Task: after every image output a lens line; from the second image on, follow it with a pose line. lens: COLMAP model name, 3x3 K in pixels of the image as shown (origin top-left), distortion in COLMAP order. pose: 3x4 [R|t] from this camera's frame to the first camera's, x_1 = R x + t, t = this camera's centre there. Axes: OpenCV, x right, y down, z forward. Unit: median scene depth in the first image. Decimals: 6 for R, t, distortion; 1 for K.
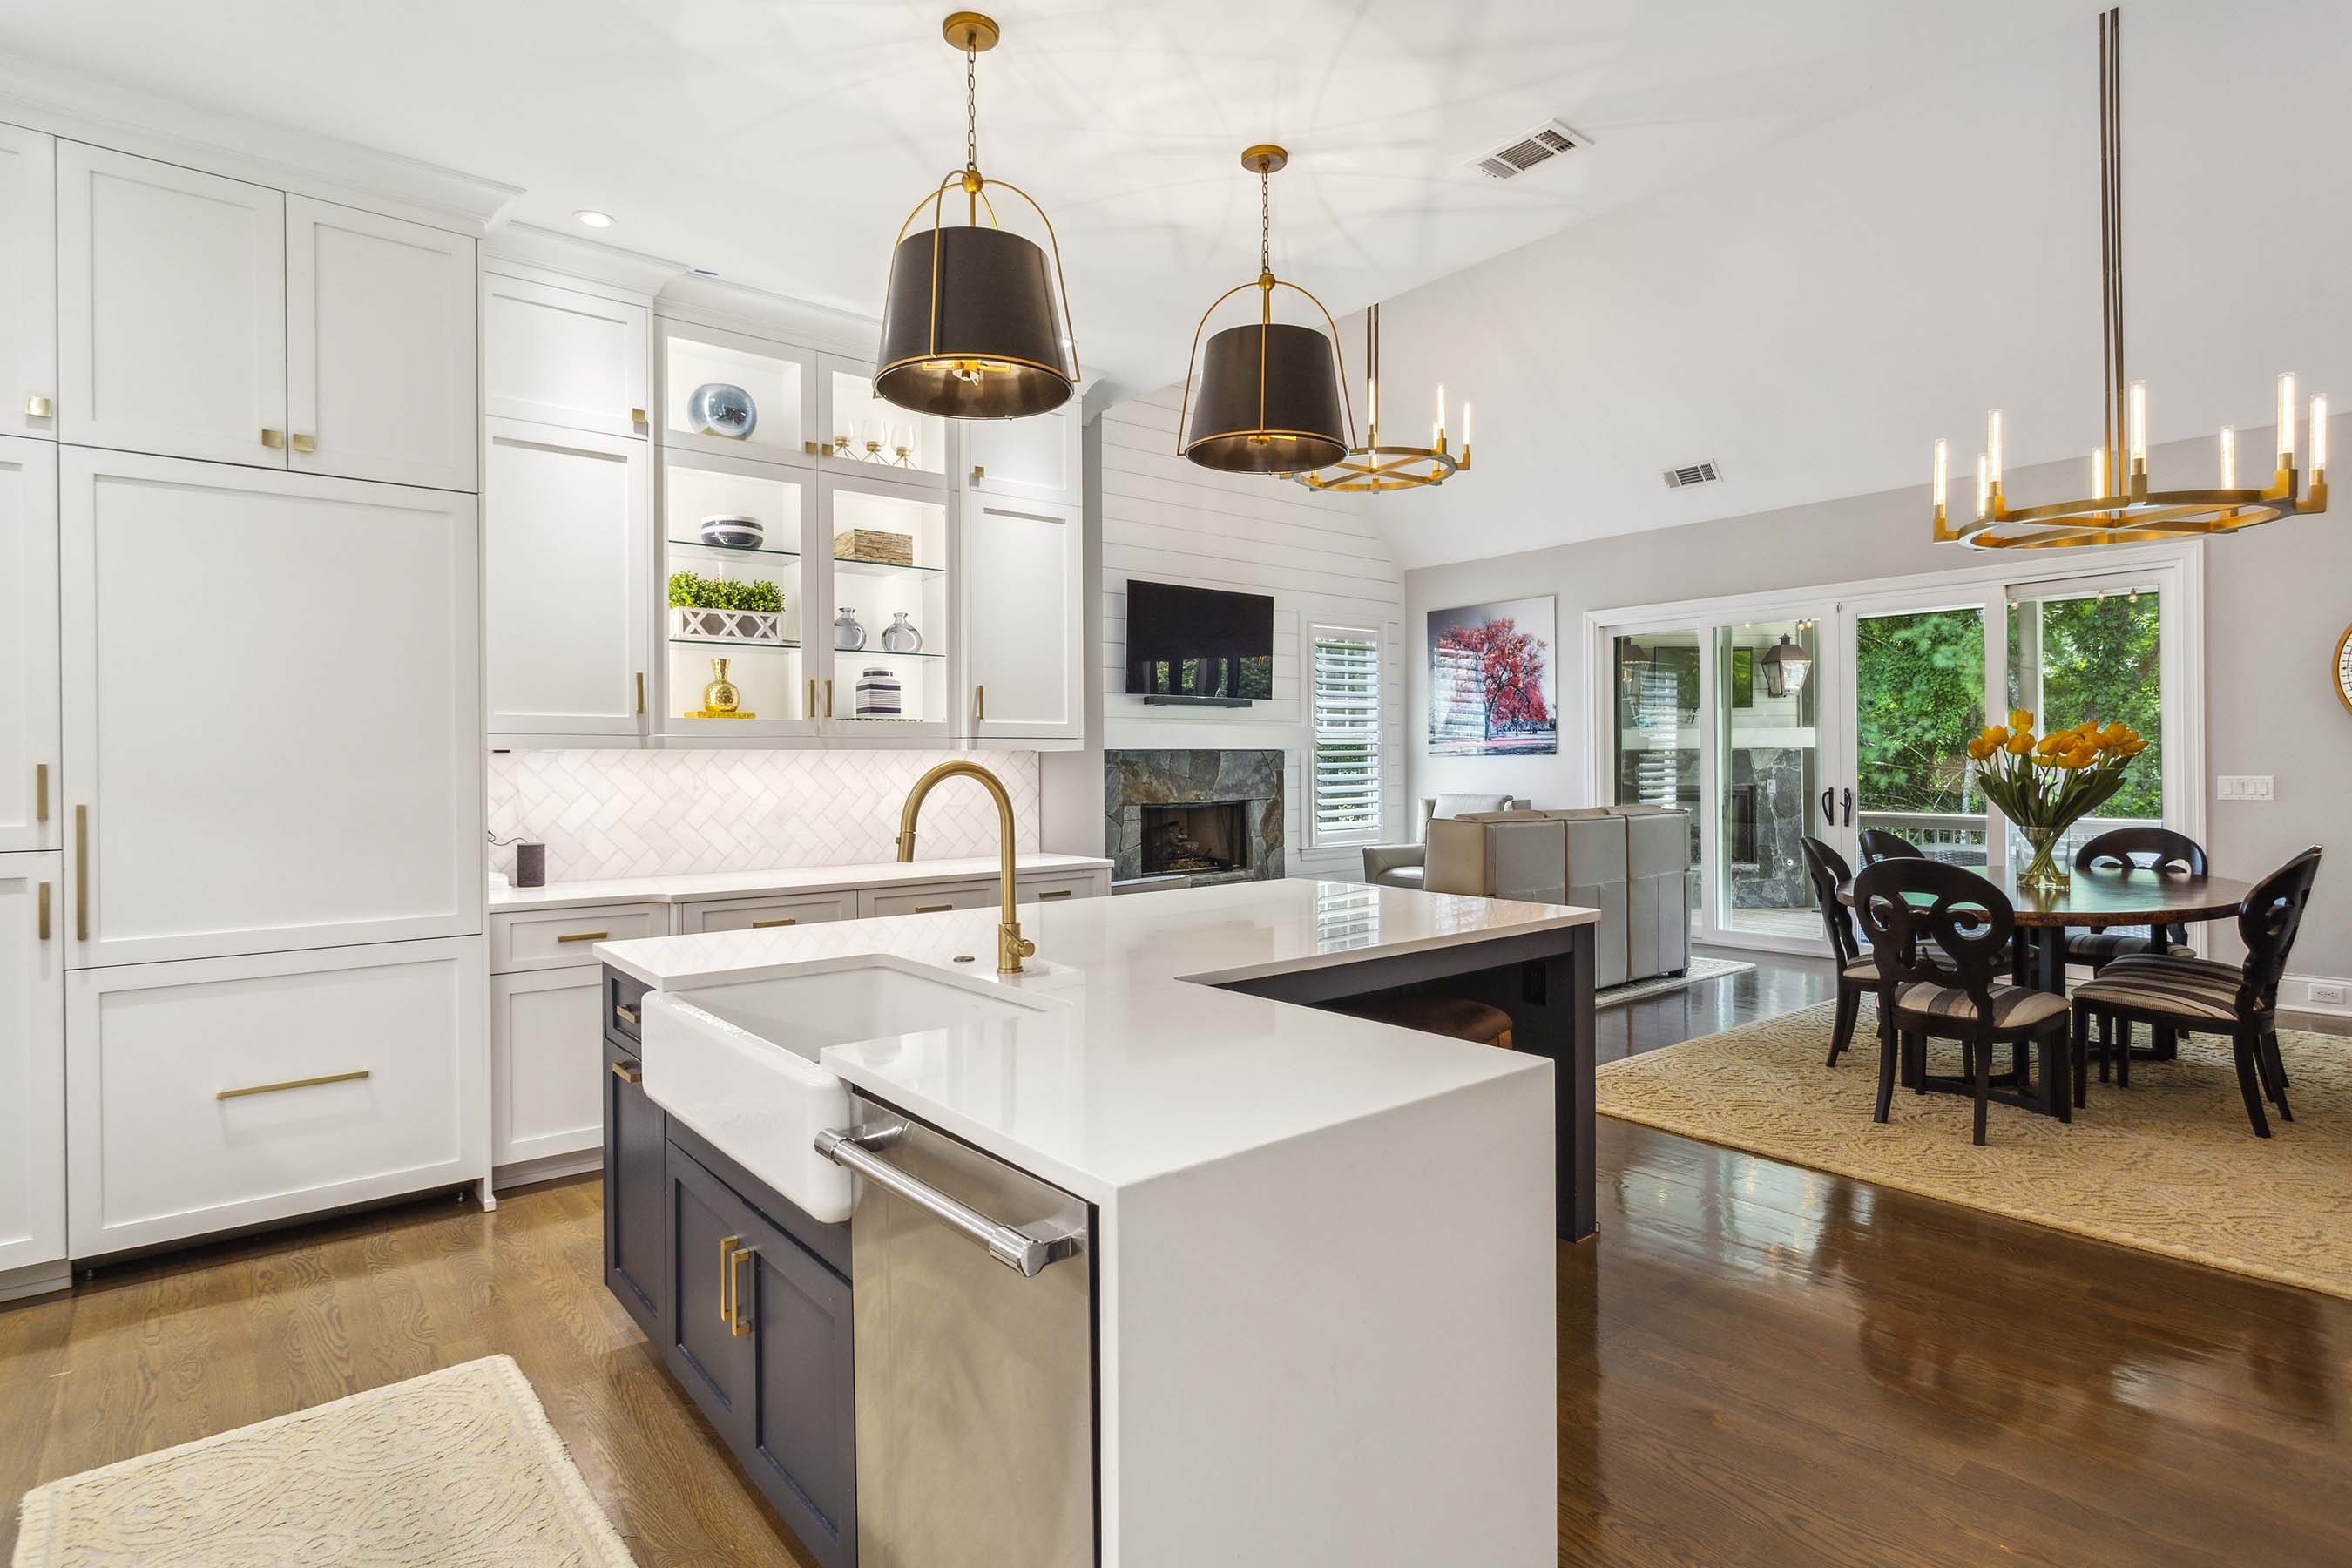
lens RADIAL K [[1196.6, 0, 1154.3], [0, 1196.6, 758.7], [0, 0, 1]] dist [-0.010322, 0.006773]
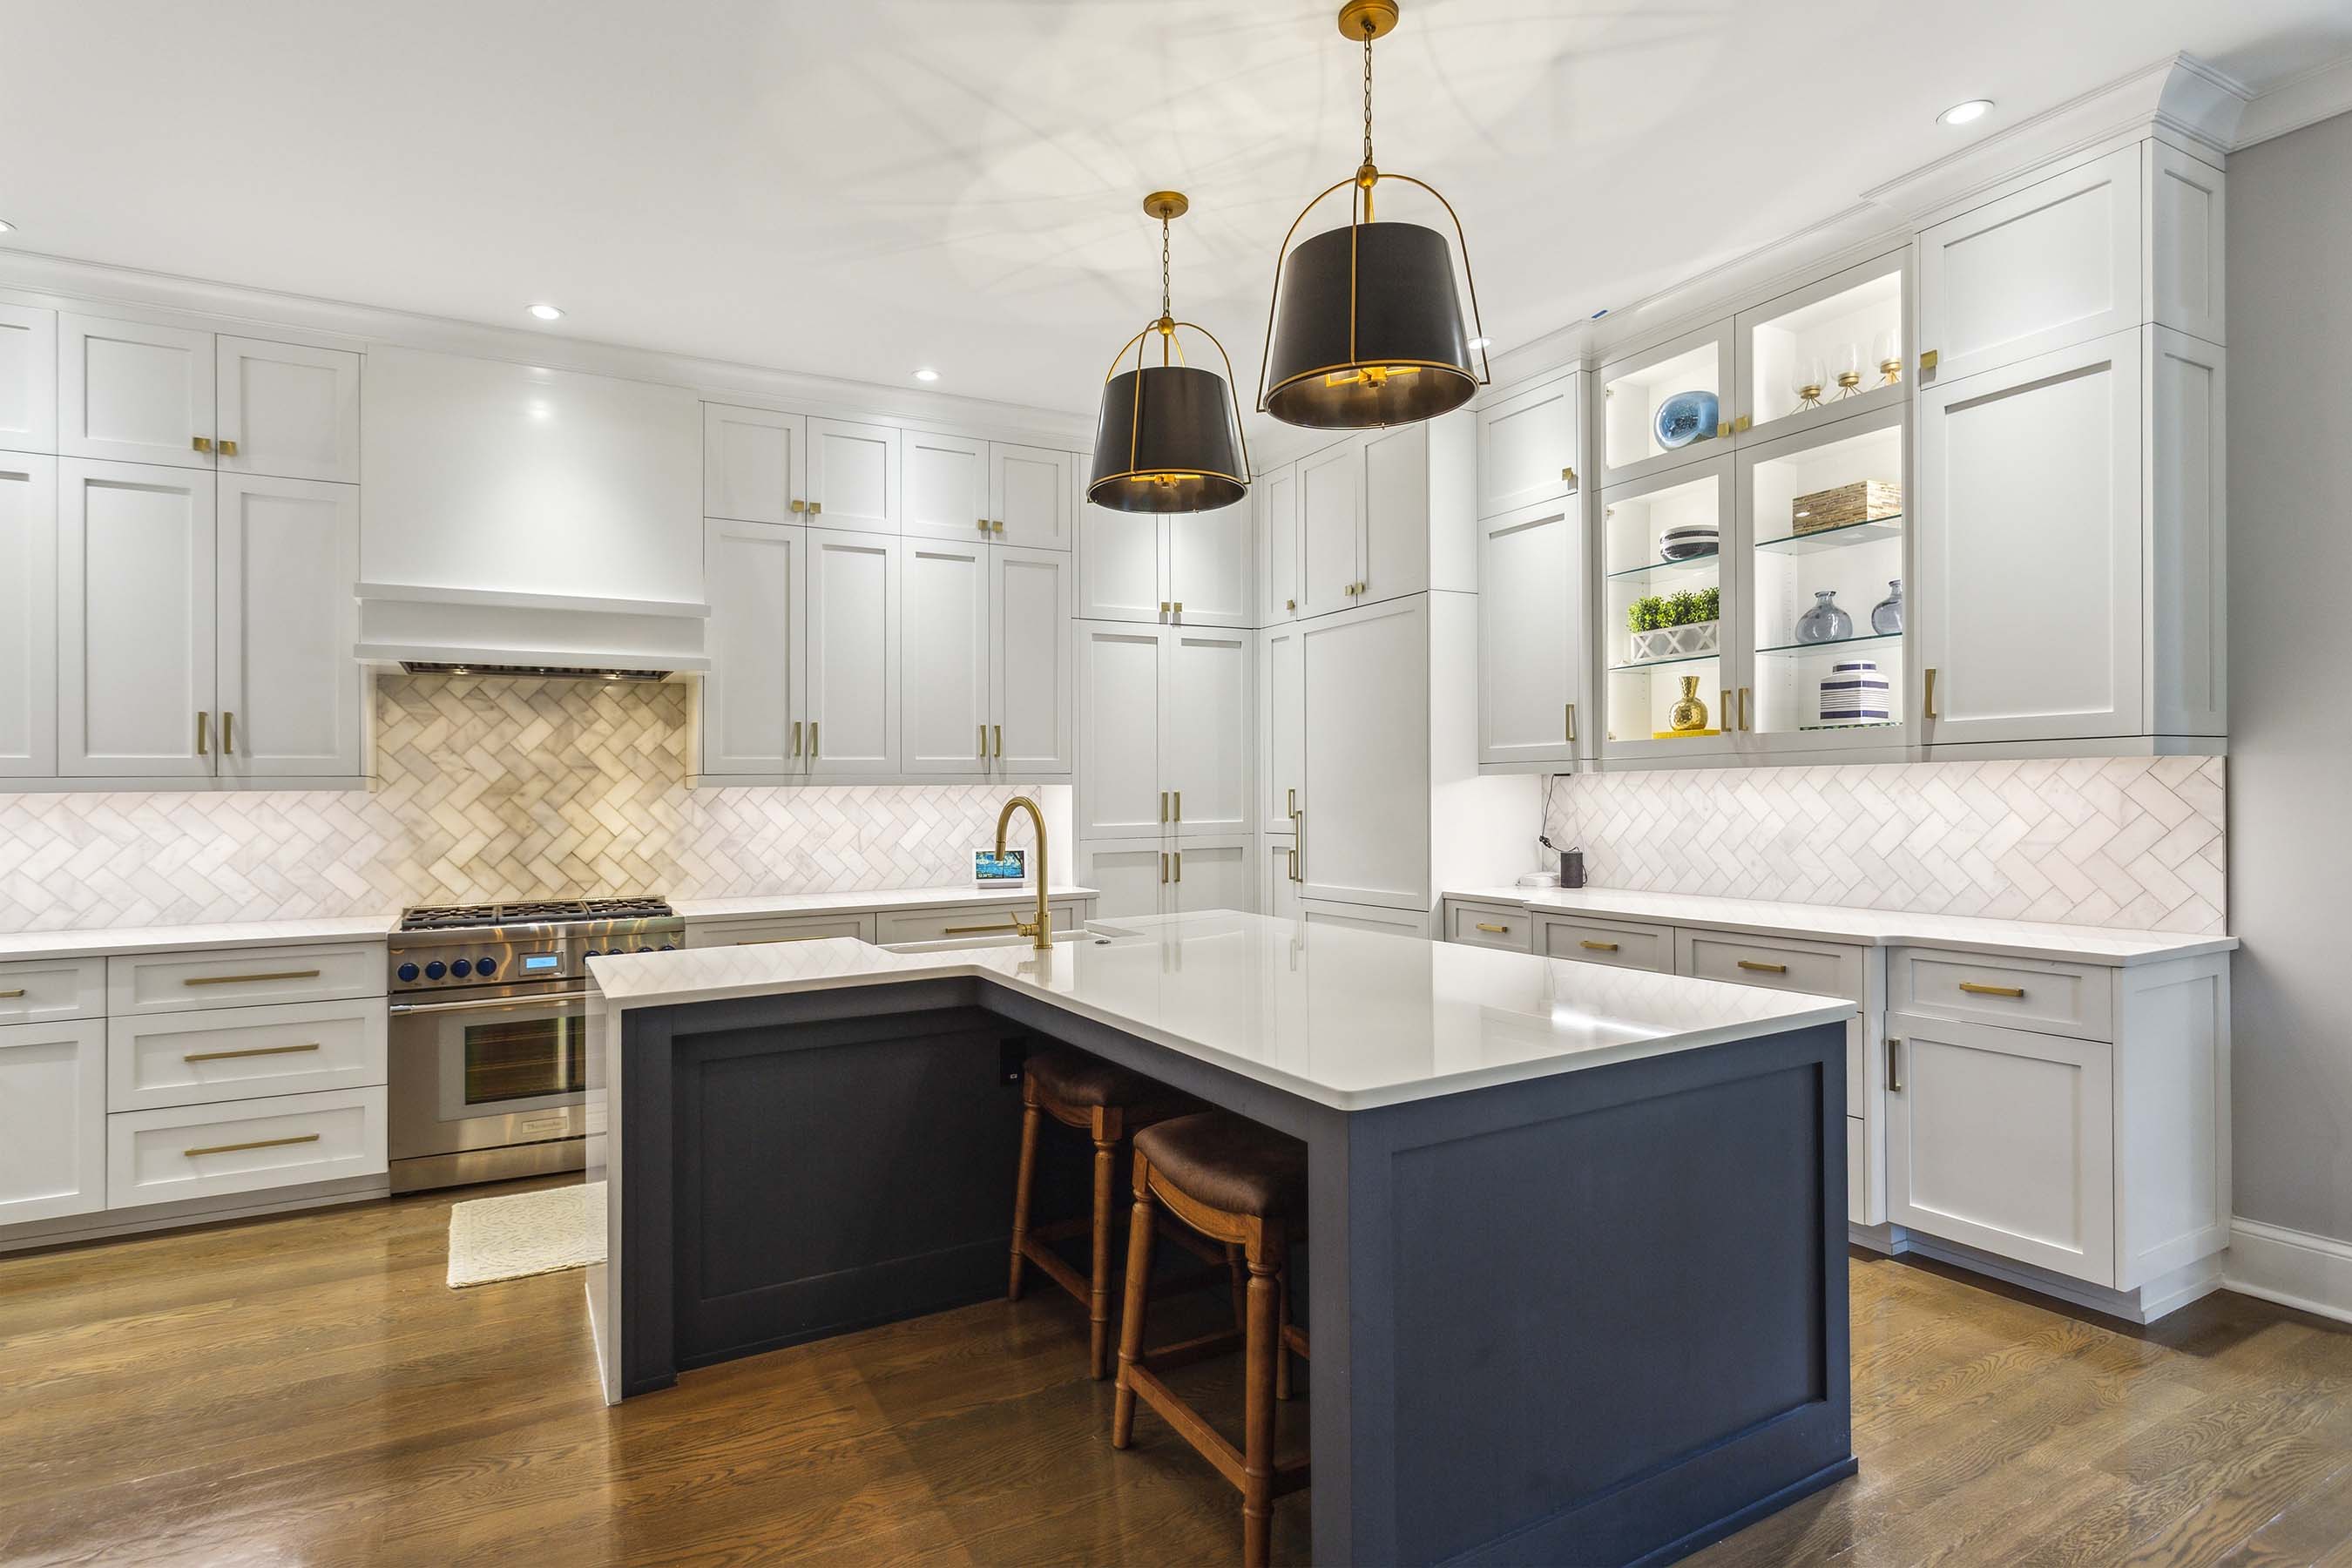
lens RADIAL K [[1196.6, 0, 1200.4], [0, 1196.6, 775.6], [0, 0, 1]] dist [-0.010322, 0.006773]
pose [[-0.151946, -0.004586, -0.988378, 0.658577], [0.022007, 0.999726, -0.008022, -0.003584], [0.988144, -0.022970, -0.151803, 0.750624]]
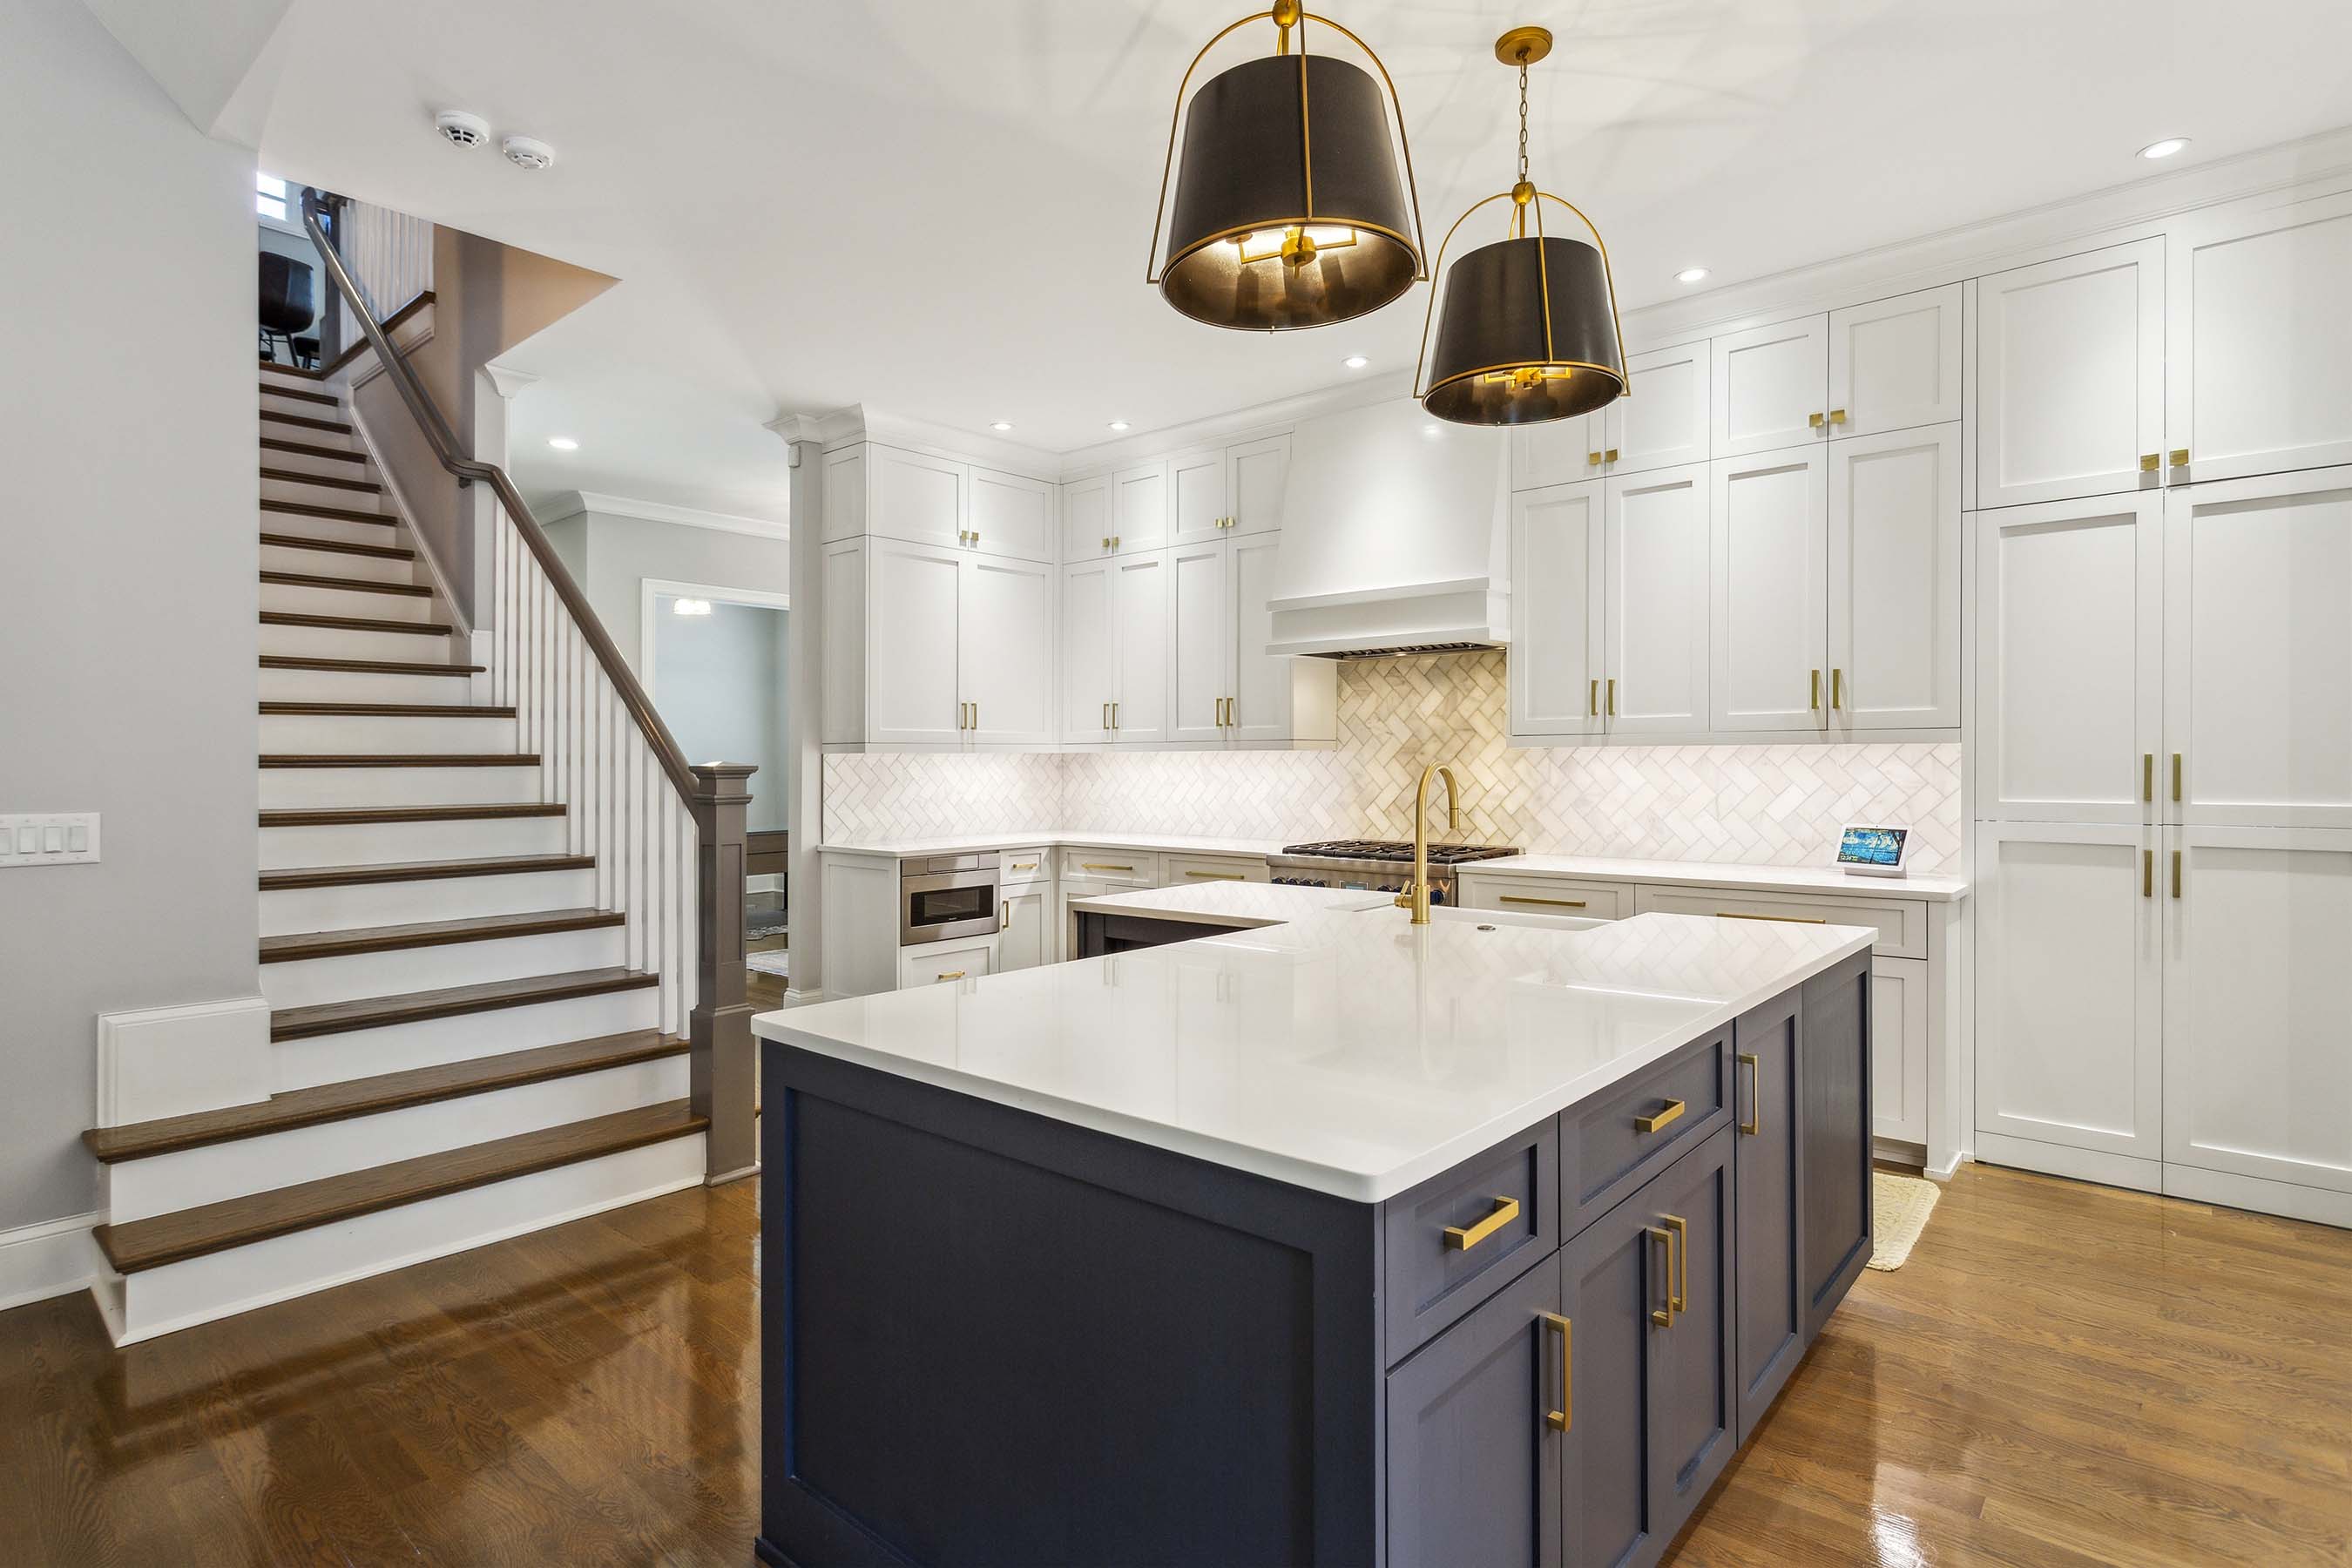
lens RADIAL K [[1196.6, 0, 1150.1], [0, 1196.6, 742.9], [0, 0, 1]] dist [-0.010322, 0.006773]
pose [[-0.985697, 0.010571, -0.168194, 0.210009], [0.014185, 0.999693, -0.020300, 0.002067], [0.167928, -0.022396, -0.985545, 1.198383]]
